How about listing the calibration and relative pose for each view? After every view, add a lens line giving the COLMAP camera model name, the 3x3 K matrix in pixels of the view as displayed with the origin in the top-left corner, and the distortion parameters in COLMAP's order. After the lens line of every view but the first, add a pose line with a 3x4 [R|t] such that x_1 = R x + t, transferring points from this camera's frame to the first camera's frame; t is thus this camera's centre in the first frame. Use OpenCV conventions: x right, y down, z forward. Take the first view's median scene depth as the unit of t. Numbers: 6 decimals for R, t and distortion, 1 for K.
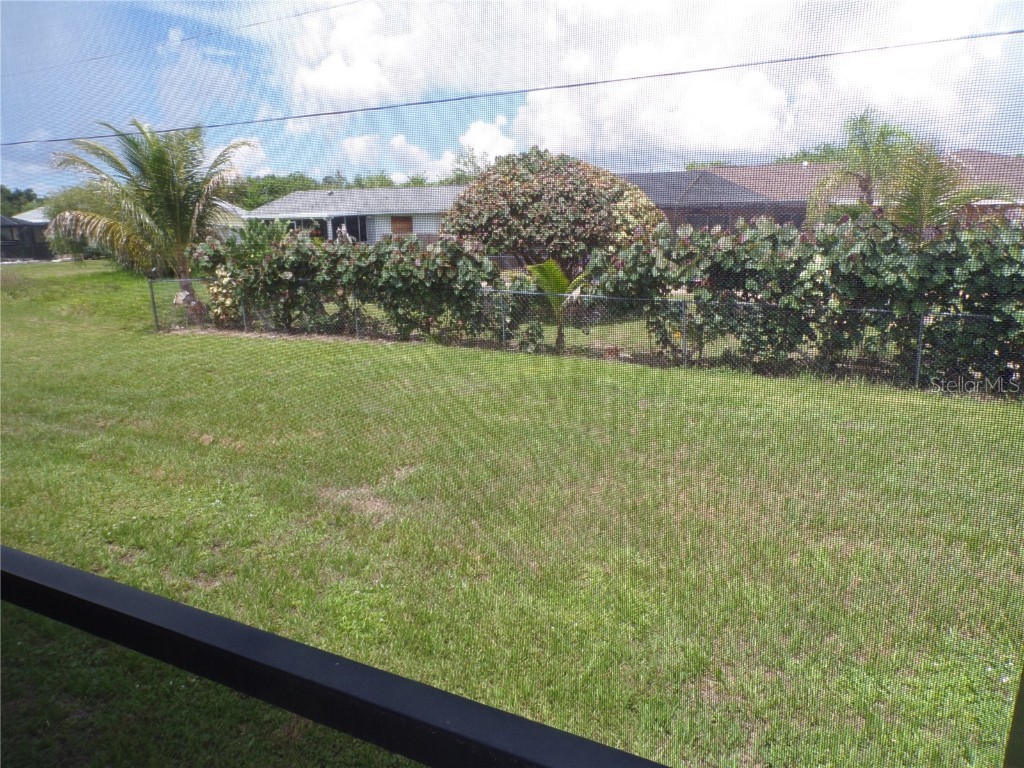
lens RADIAL K [[687.5, 0, 518.9], [0, 687.5, 391.2], [0, 0, 1]] dist [-0.006879, 0.007143]
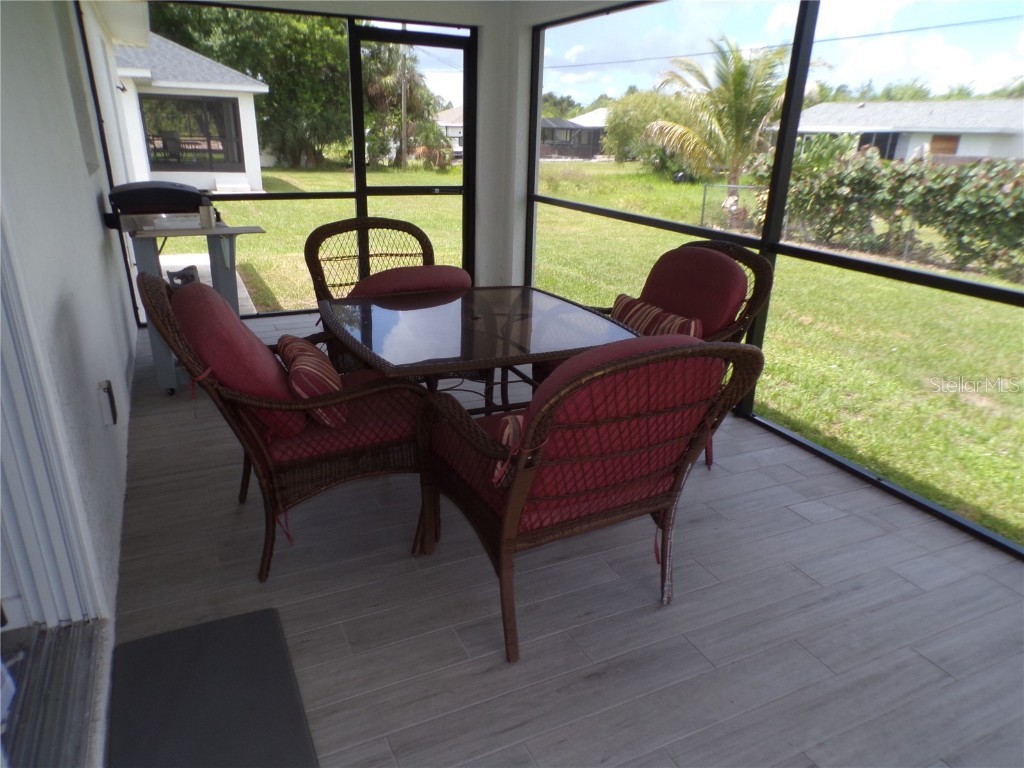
lens RADIAL K [[687.5, 0, 512.9], [0, 687.5, 394.9], [0, 0, 1]] dist [-0.006879, 0.007143]
pose [[0.785374, 0.257998, -0.562694, -0.068844], [-0.187914, 0.965477, 0.180397, 0.036778], [0.589810, -0.035941, 0.806742, -0.144543]]
